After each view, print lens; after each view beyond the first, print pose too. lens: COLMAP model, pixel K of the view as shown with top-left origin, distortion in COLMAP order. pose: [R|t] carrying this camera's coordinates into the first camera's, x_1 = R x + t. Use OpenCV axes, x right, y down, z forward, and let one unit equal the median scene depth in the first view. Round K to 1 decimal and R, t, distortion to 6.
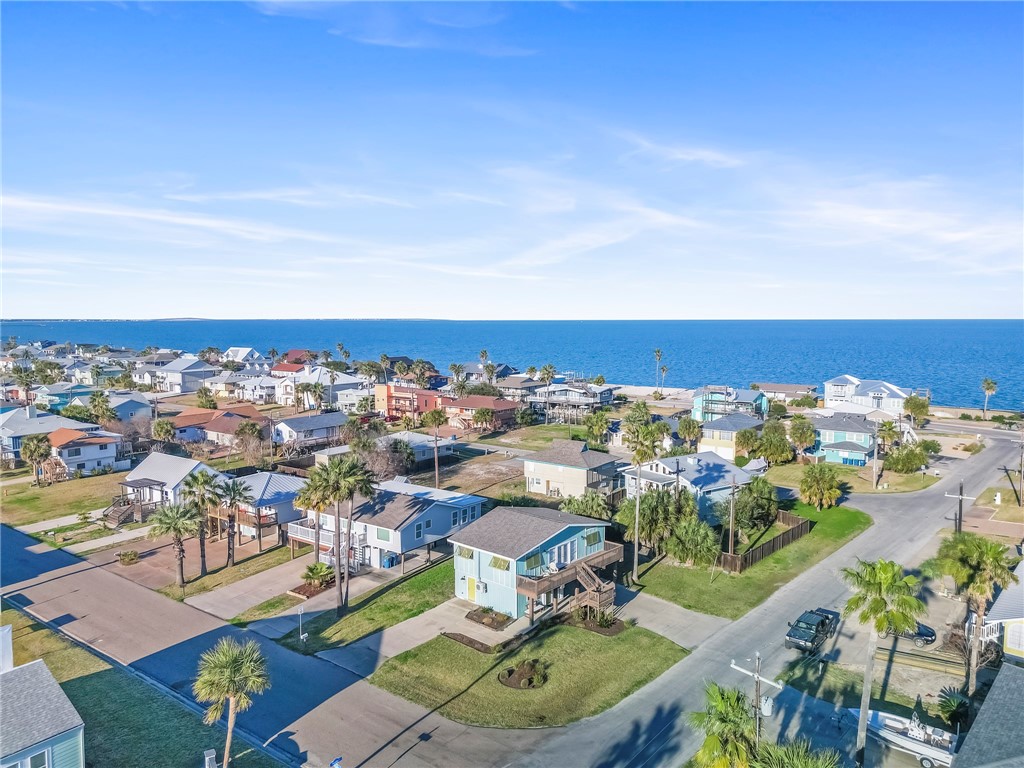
lens RADIAL K [[713.4, 0, 512.0], [0, 713.4, 384.0], [0, 0, 1]] dist [0.056133, -0.033992]
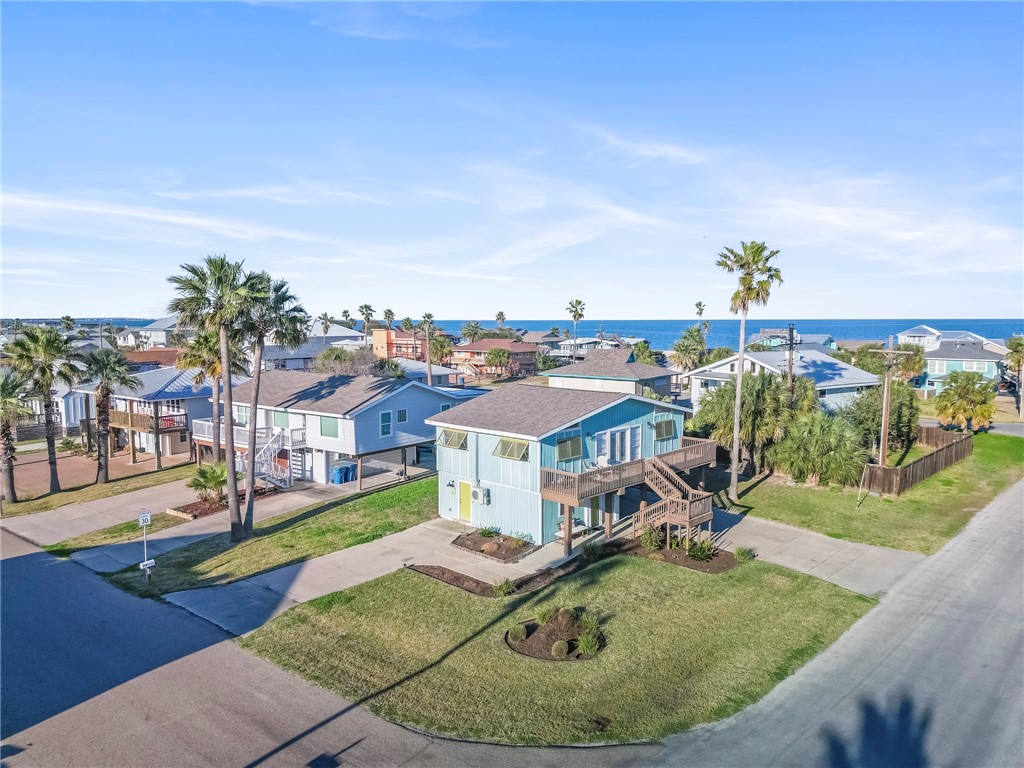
lens RADIAL K [[713.4, 0, 512.0], [0, 713.4, 384.0], [0, 0, 1]] dist [0.056133, -0.033992]
pose [[0.999614, 0.001992, -0.027698, -0.001209], [-0.002015, 0.999998, -0.000807, 0.193929], [0.027696, 0.000862, 0.999616, 0.420829]]
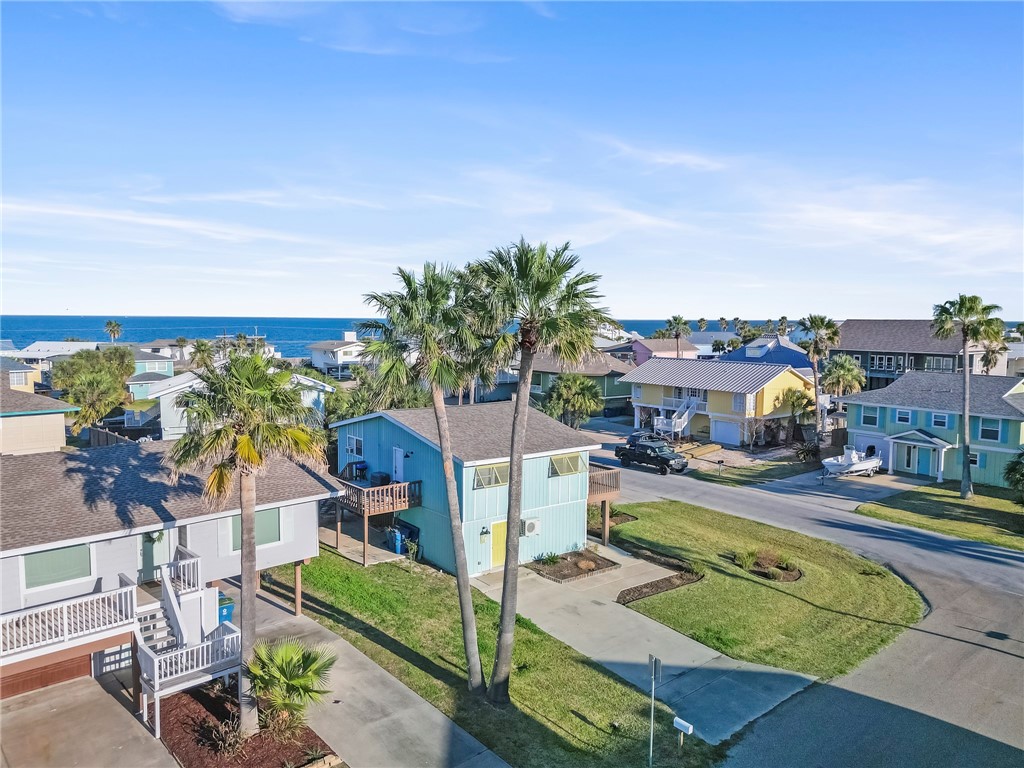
lens RADIAL K [[713.4, 0, 512.0], [0, 713.4, 384.0], [0, 0, 1]] dist [0.056133, -0.033992]
pose [[0.222025, -0.090292, 0.970851, -0.565157], [0.090609, 0.993305, 0.071659, 0.135492], [-0.970822, 0.072058, 0.228720, 0.883154]]
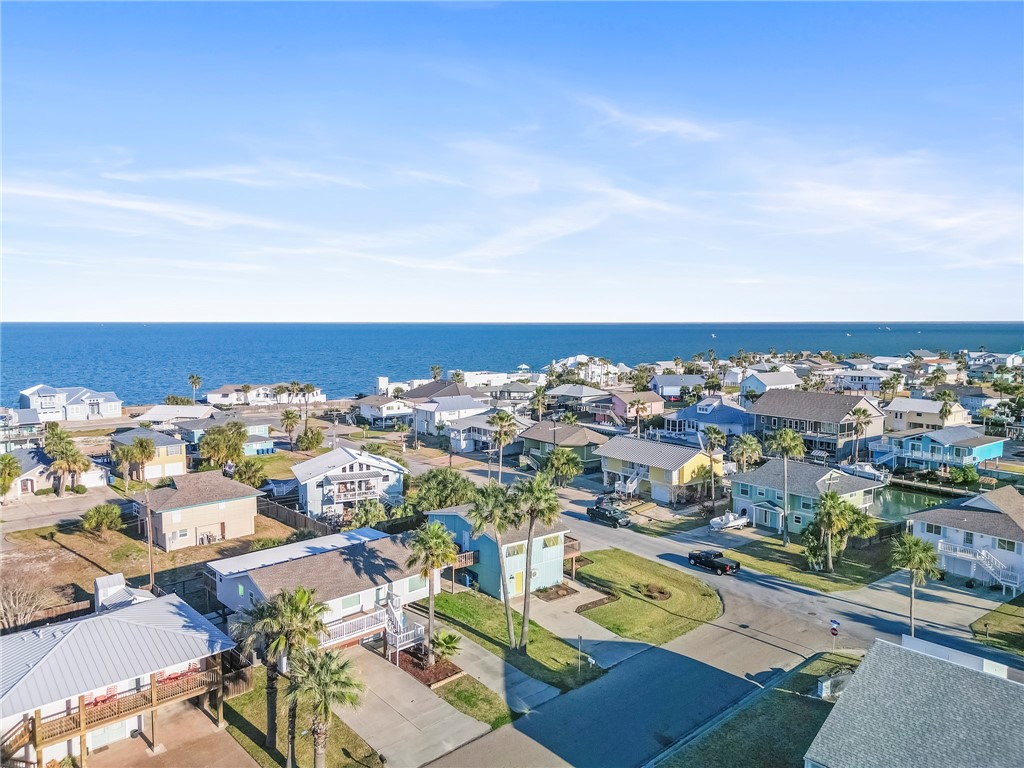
lens RADIAL K [[690.4, 0, 516.1], [0, 690.4, 385.1], [0, 0, 1]] dist [0.066596, -0.028415]
pose [[0.217802, -0.093252, 0.971528, -1.053317], [0.093870, 0.992812, 0.074251, -0.083597], [-0.971468, 0.075025, 0.224990, 0.768317]]
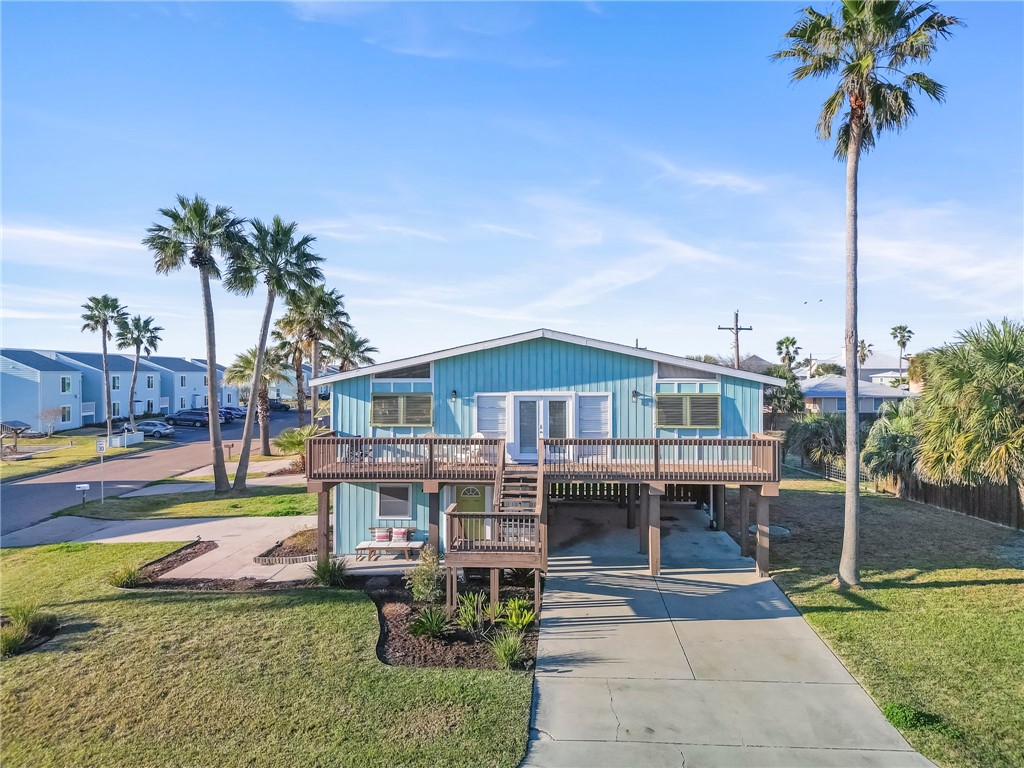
lens RADIAL K [[713.4, 0, 512.0], [0, 713.4, 384.0], [0, 0, 1]] dist [0.056133, -0.033992]
pose [[0.625607, 0.011314, -0.780056, 0.337280], [-0.069472, 0.996730, -0.041260, 0.242434], [0.777039, 0.080004, 0.624347, 0.808768]]
